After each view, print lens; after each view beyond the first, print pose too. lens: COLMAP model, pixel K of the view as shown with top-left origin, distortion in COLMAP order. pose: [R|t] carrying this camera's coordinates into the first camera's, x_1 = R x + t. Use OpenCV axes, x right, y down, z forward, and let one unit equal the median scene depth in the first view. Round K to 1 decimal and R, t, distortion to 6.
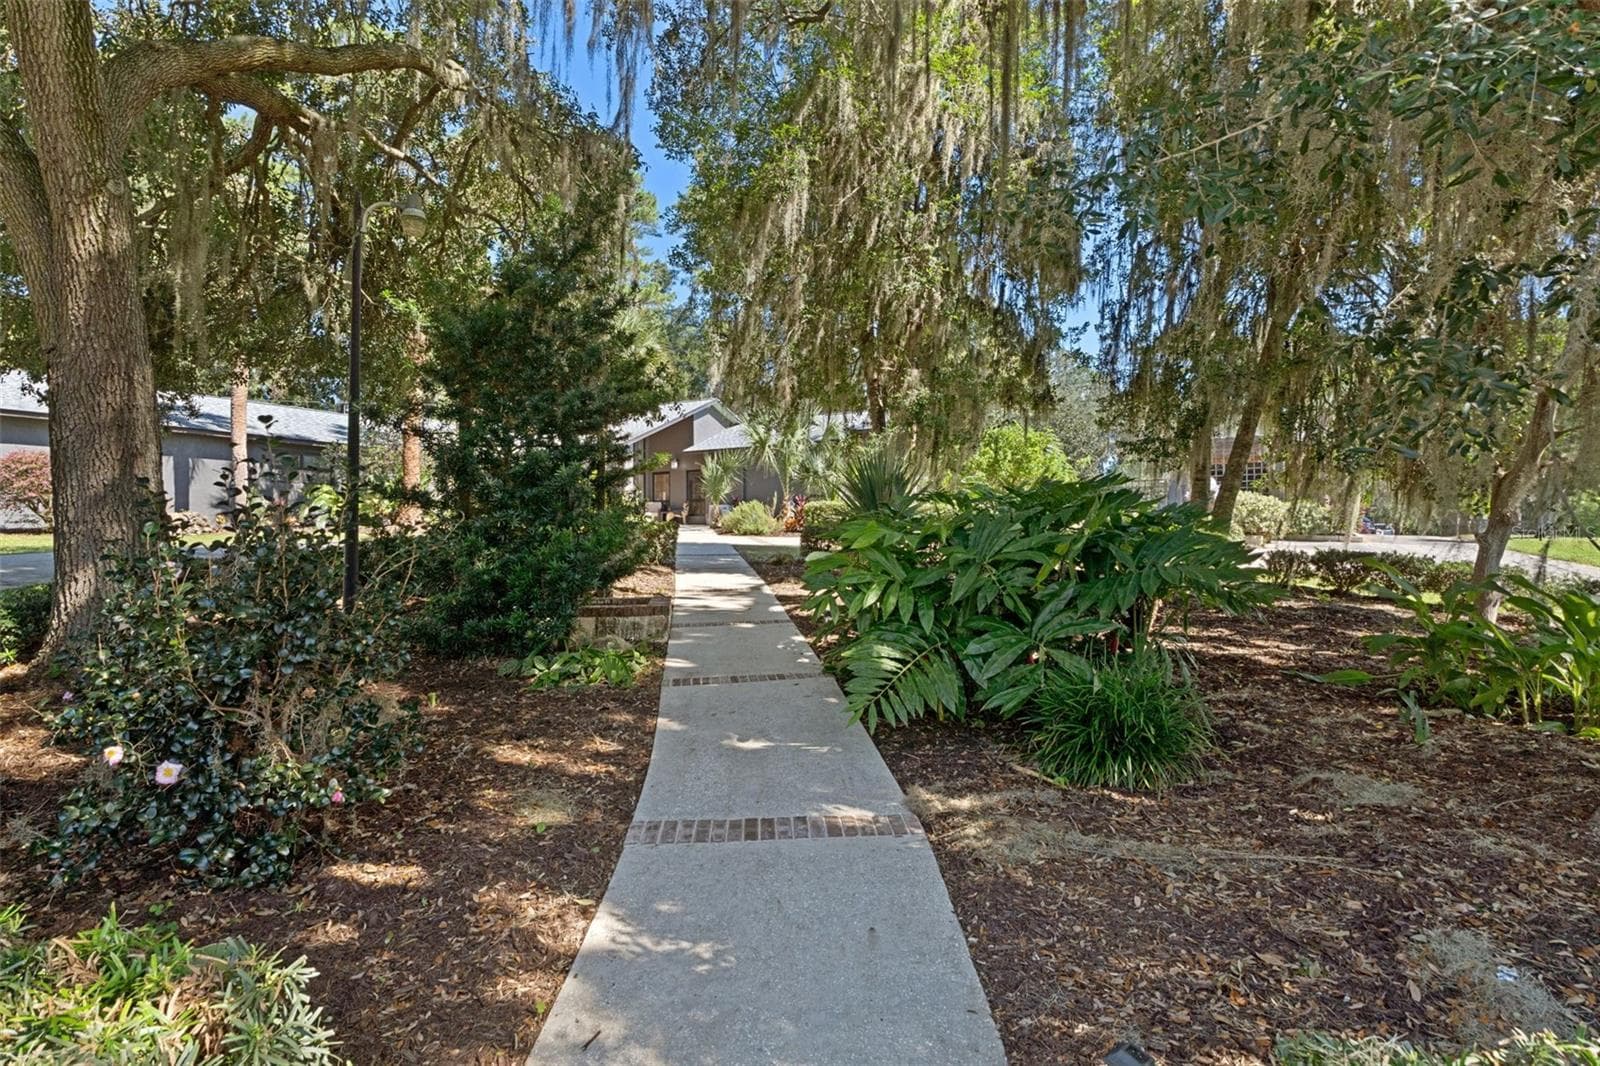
lens RADIAL K [[1022.6, 0, 807.1], [0, 1022.6, 539.5], [0, 0, 1]] dist [-0.026031, 0.000766]
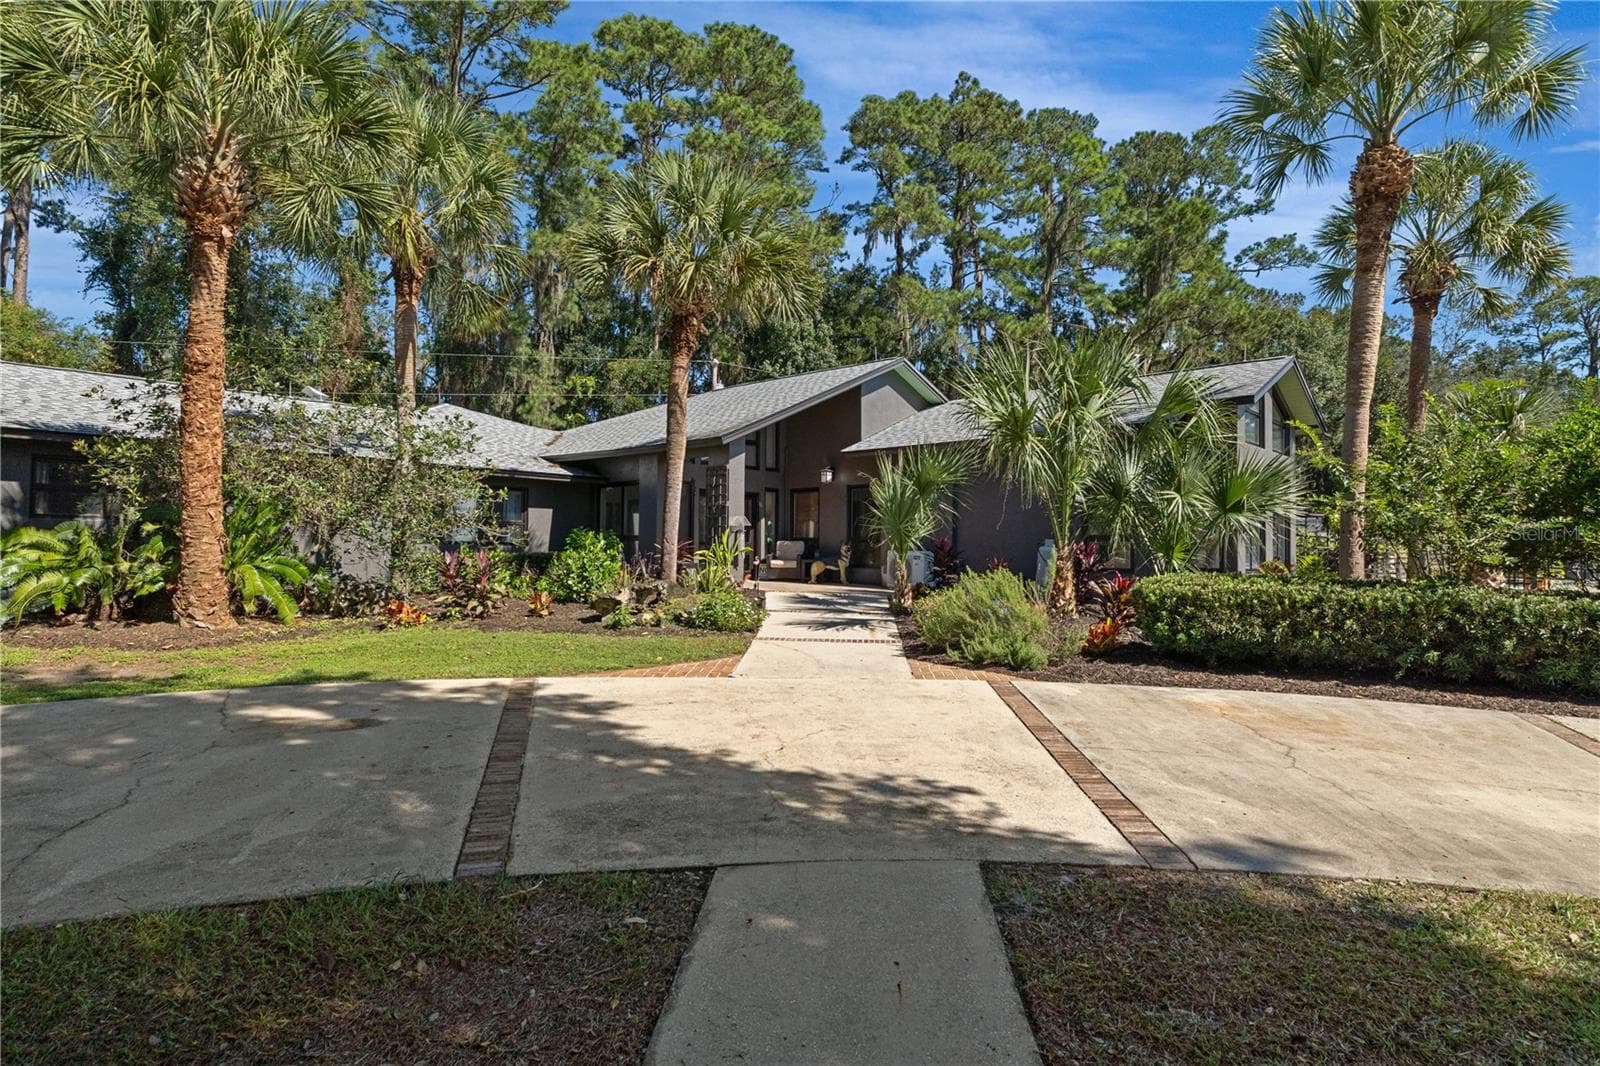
lens RADIAL K [[1022.6, 0, 807.1], [0, 1022.6, 539.5], [0, 0, 1]] dist [-0.026031, 0.000766]
pose [[0.984295, 0.007134, -0.176386, -0.044385], [-0.008609, 0.999934, -0.007599, -0.036792], [0.176320, 0.008998, 0.984292, 0.481822]]
